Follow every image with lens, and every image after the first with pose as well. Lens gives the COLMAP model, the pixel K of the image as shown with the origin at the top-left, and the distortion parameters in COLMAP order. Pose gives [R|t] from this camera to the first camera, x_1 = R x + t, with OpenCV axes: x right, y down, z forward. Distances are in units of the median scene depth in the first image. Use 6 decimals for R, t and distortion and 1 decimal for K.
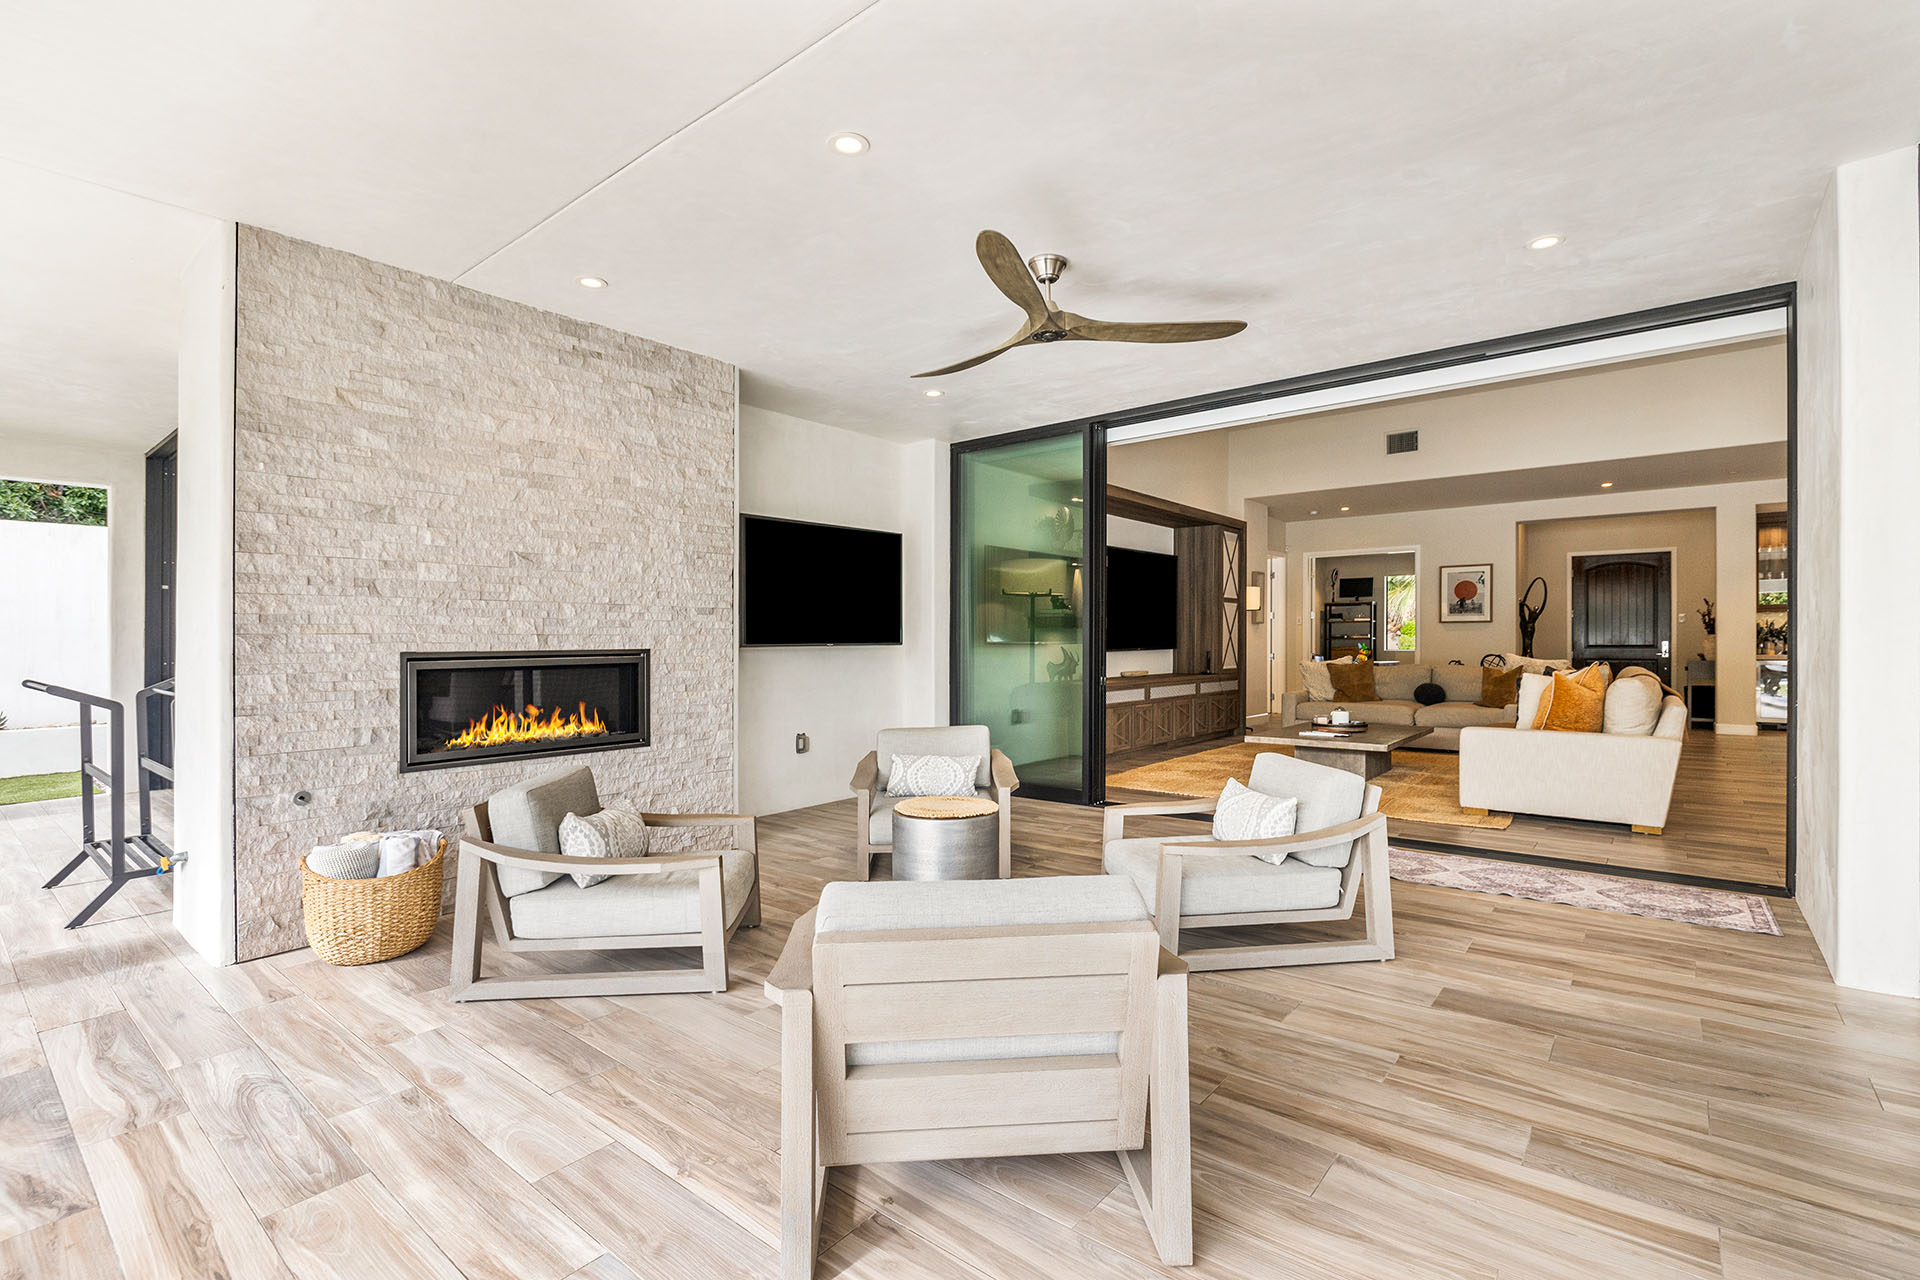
lens RADIAL K [[876.0, 0, 974.1], [0, 876.0, 642.7], [0, 0, 1]] dist [-0.003977, -0.000511]
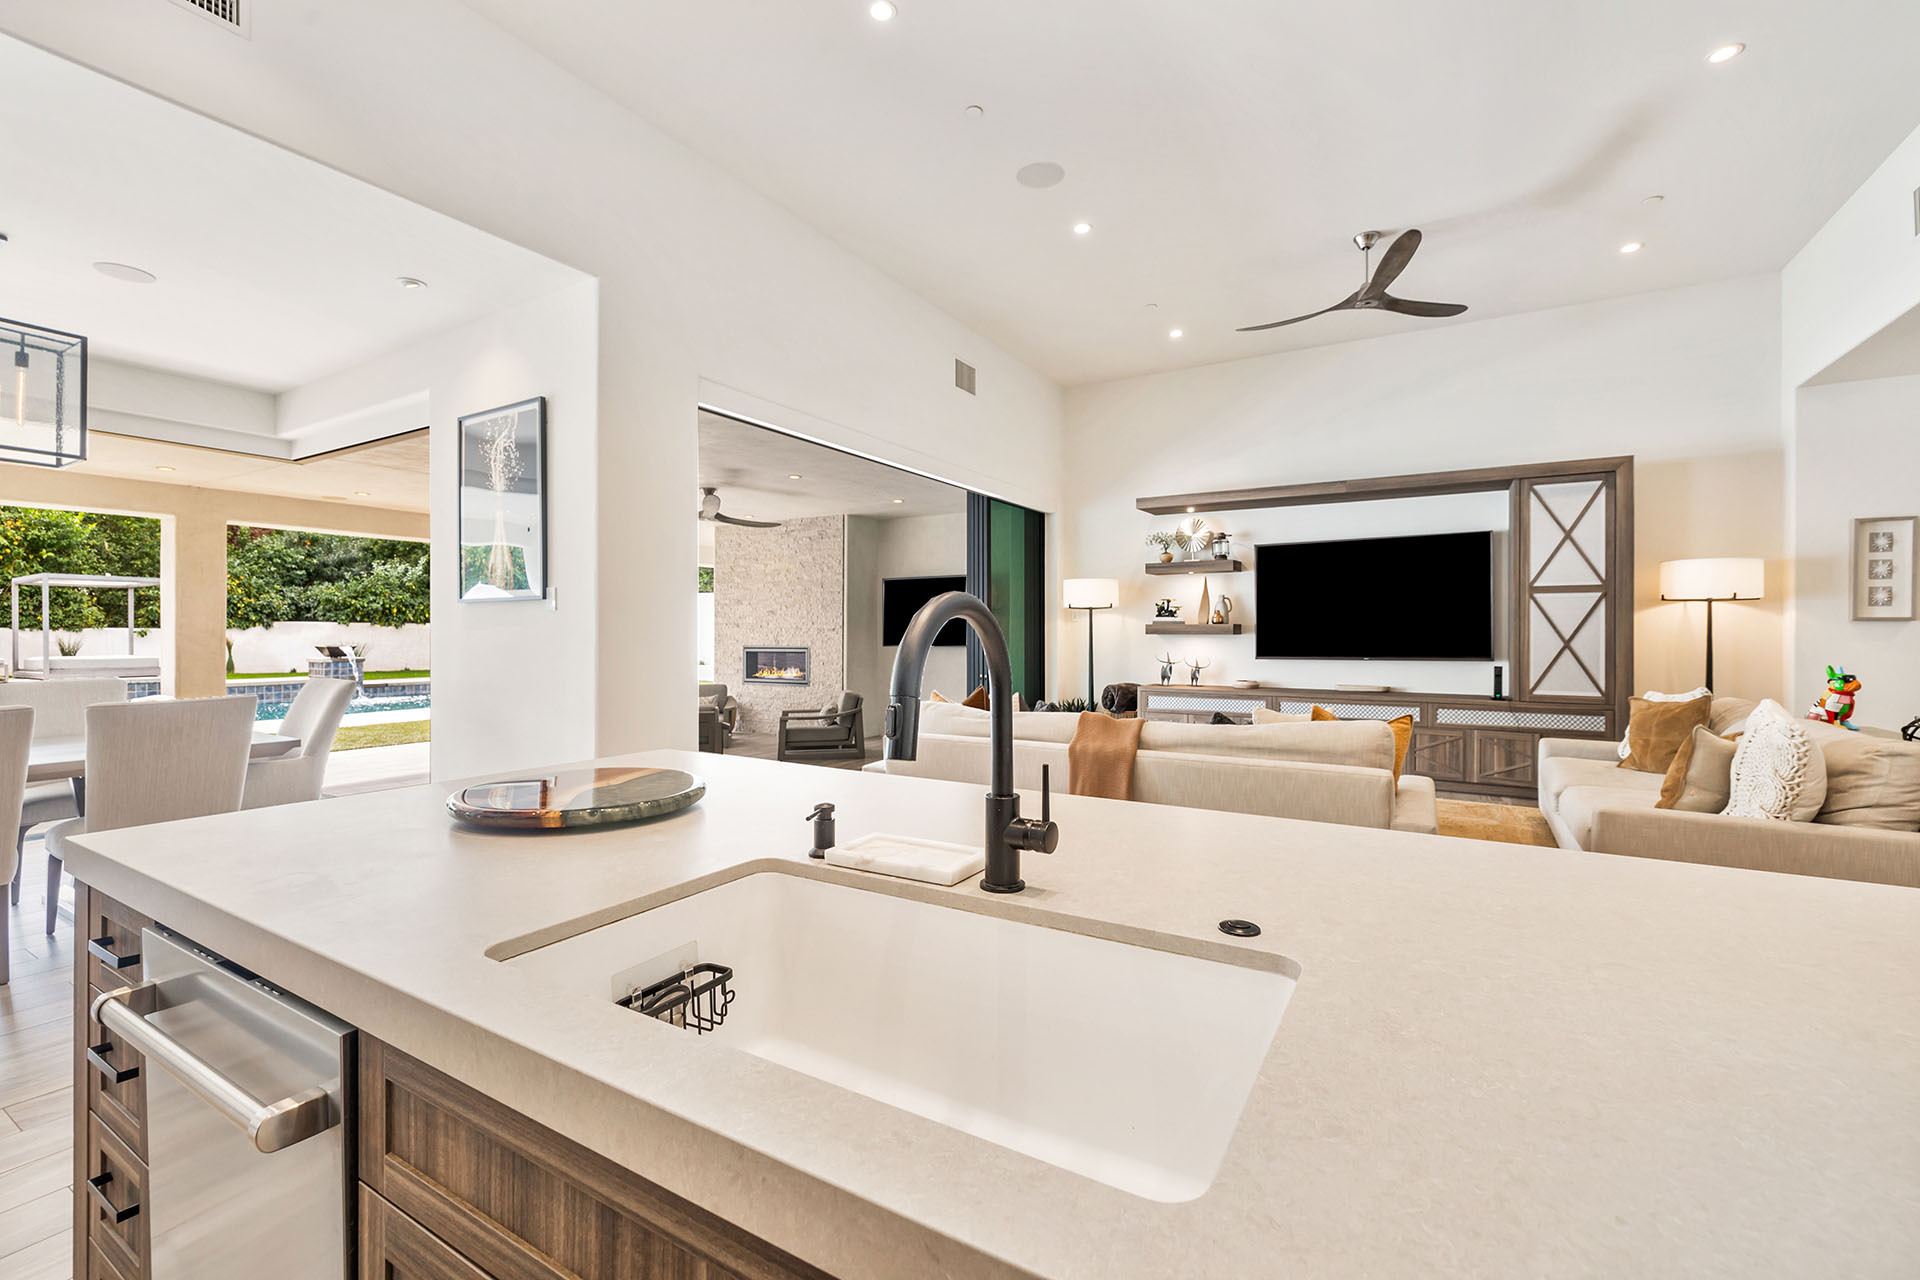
lens RADIAL K [[819.6, 0, 953.6], [0, 819.6, 631.6], [0, 0, 1]] dist [-0.001064, 0.000304]
pose [[0.128906, 0.005531, -0.991641, 0.899230], [-0.001907, 0.999984, 0.005330, -0.021579], [0.991655, 0.001204, 0.128915, 0.518882]]
